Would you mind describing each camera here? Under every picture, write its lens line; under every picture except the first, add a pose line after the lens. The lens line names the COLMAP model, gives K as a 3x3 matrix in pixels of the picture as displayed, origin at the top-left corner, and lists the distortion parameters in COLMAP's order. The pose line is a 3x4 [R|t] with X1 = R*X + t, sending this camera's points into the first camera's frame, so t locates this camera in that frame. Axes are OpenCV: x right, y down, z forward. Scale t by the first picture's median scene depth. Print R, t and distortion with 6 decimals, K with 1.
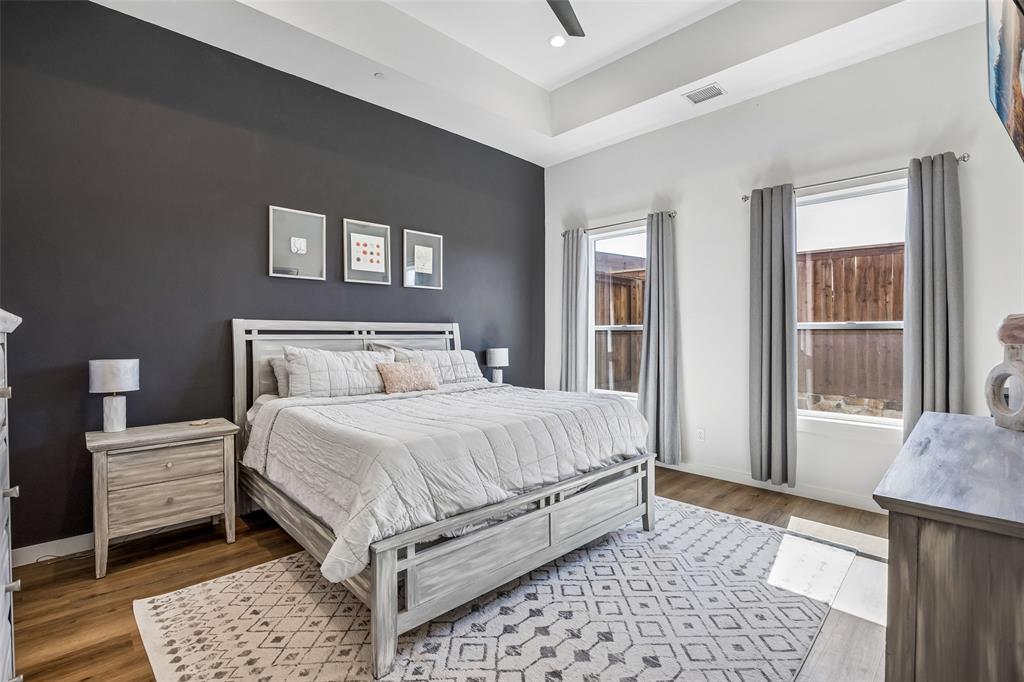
lens RADIAL K [[471.7, 0, 506.2], [0, 471.7, 336.0], [0, 0, 1]] dist [-0.004591, 0.000476]
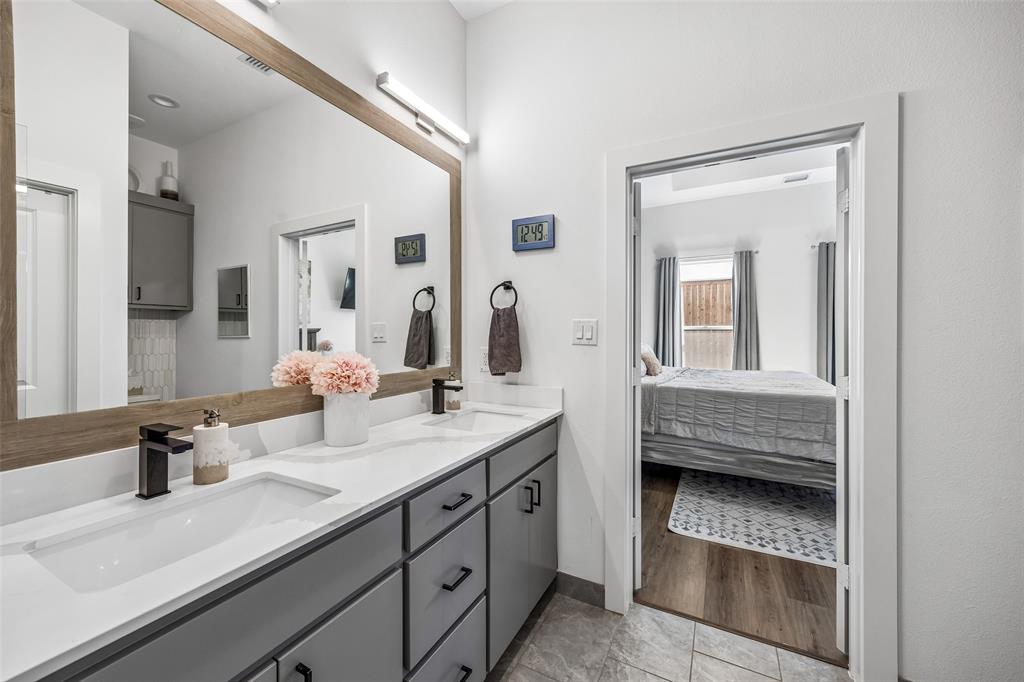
lens RADIAL K [[400.2, 0, 510.0], [0, 400.2, 339.4], [0, 0, 1]] dist [0.011378, -0.000977]
pose [[0.947533, -0.003093, 0.319643, -0.907202], [0.001693, 0.999988, 0.004655, 0.012928], [-0.319654, -0.003870, 0.947527, 0.035294]]
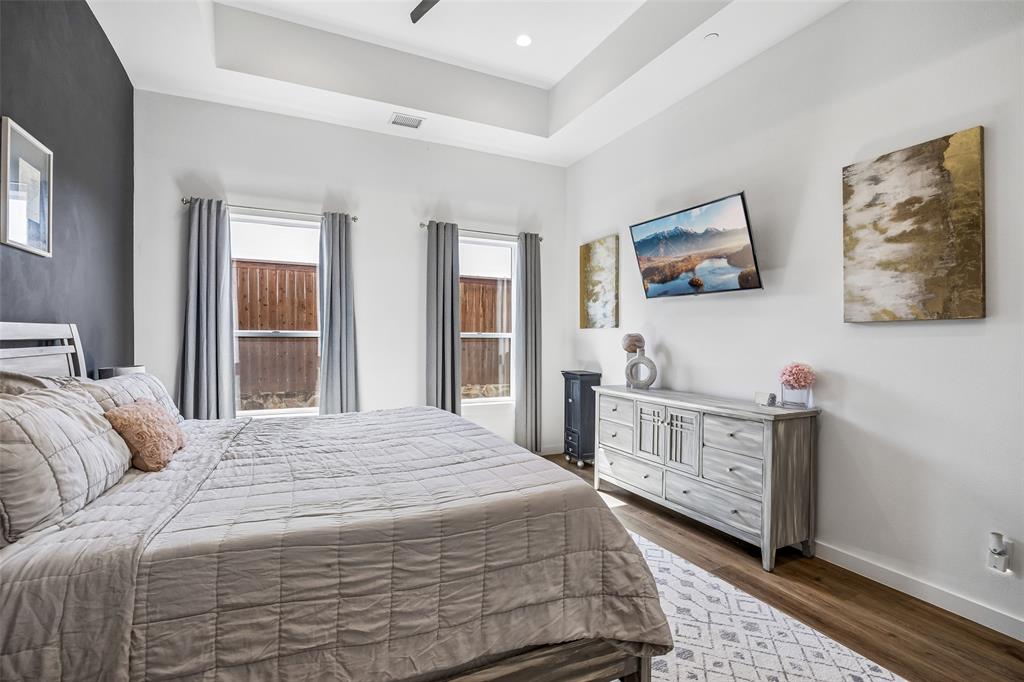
lens RADIAL K [[471.7, 0, 499.0], [0, 471.7, 334.5], [0, 0, 1]] dist [-0.004591, 0.000476]
pose [[0.319996, 0.008917, 0.947377, -0.536479], [0.006161, 0.999915, -0.011493, -0.007264], [-0.947399, 0.009514, 0.319914, 0.453076]]
